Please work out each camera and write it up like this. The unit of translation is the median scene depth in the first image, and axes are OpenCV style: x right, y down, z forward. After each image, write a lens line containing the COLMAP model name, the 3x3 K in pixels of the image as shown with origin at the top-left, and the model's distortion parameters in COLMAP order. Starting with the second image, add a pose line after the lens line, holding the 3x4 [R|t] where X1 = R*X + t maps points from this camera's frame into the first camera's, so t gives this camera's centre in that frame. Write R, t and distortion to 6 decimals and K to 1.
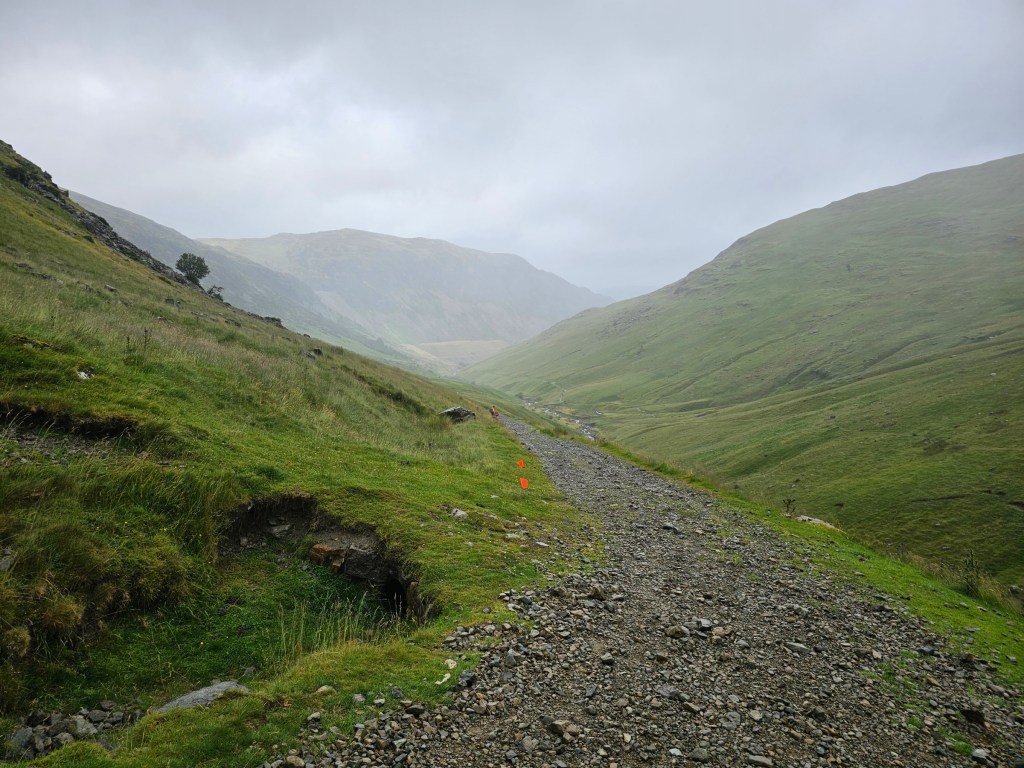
lens RADIAL K [[759.9, 0, 513.8], [0, 759.9, 387.0], [0, 0, 1]] dist [0.062330, -0.013588]
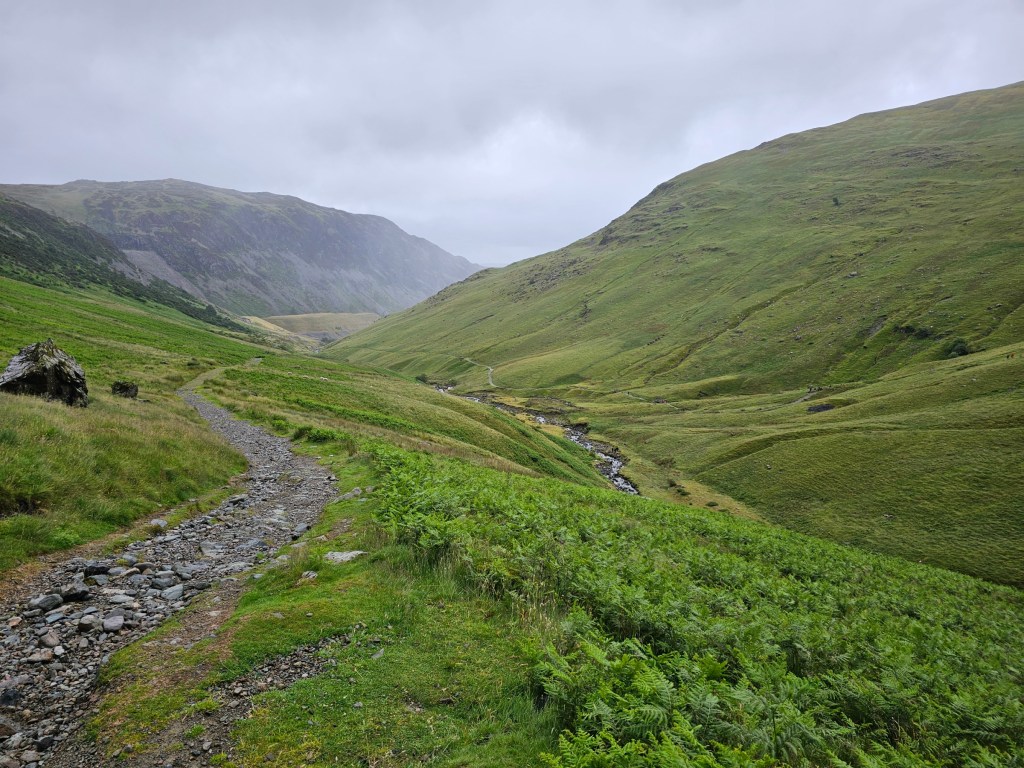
lens RADIAL K [[759.9, 0, 510.4], [0, 759.9, 382.8], [0, 0, 1]] dist [0.062330, -0.013588]
pose [[0.984327, -0.027697, 0.174167, -0.023967], [0.024385, 0.999479, 0.021124, 0.002185], [-0.174661, -0.016546, 0.984490, 0.245943]]
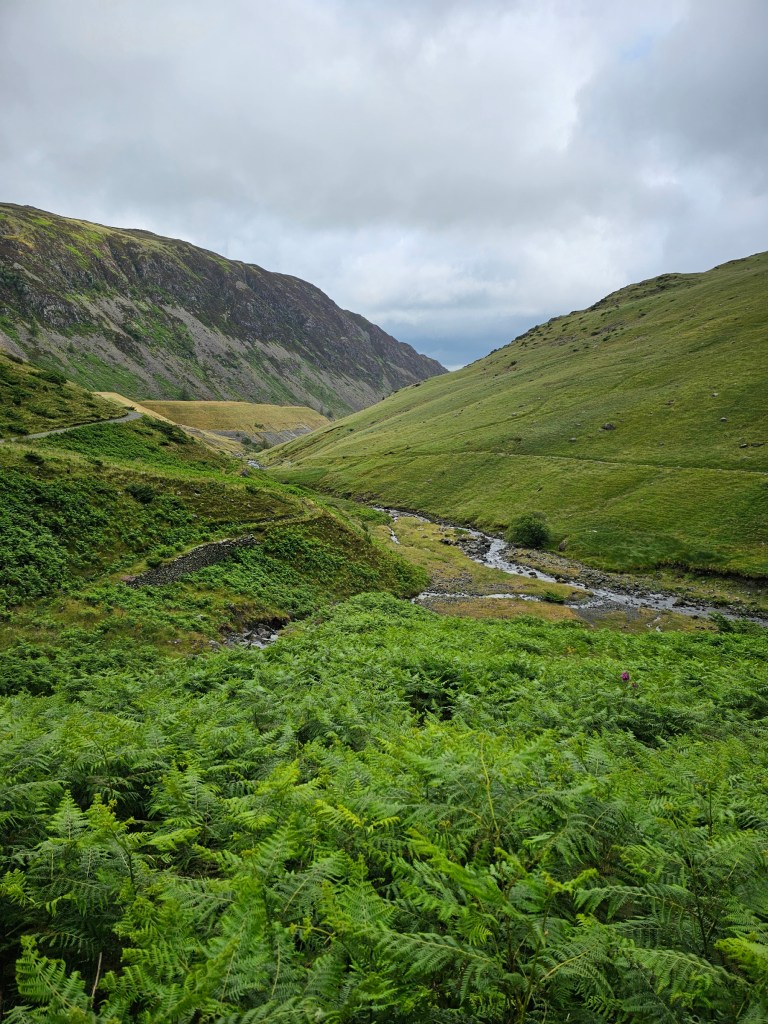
lens RADIAL K [[759.9, 0, 380.4], [0, 759.9, 509.1], [0, 0, 1]] dist [0.062330, -0.013588]
pose [[0.985986, 0.006411, 0.166703, -0.088040], [-0.011111, 0.999566, 0.027277, -0.008959], [-0.166455, -0.028747, 0.985630, 0.780694]]
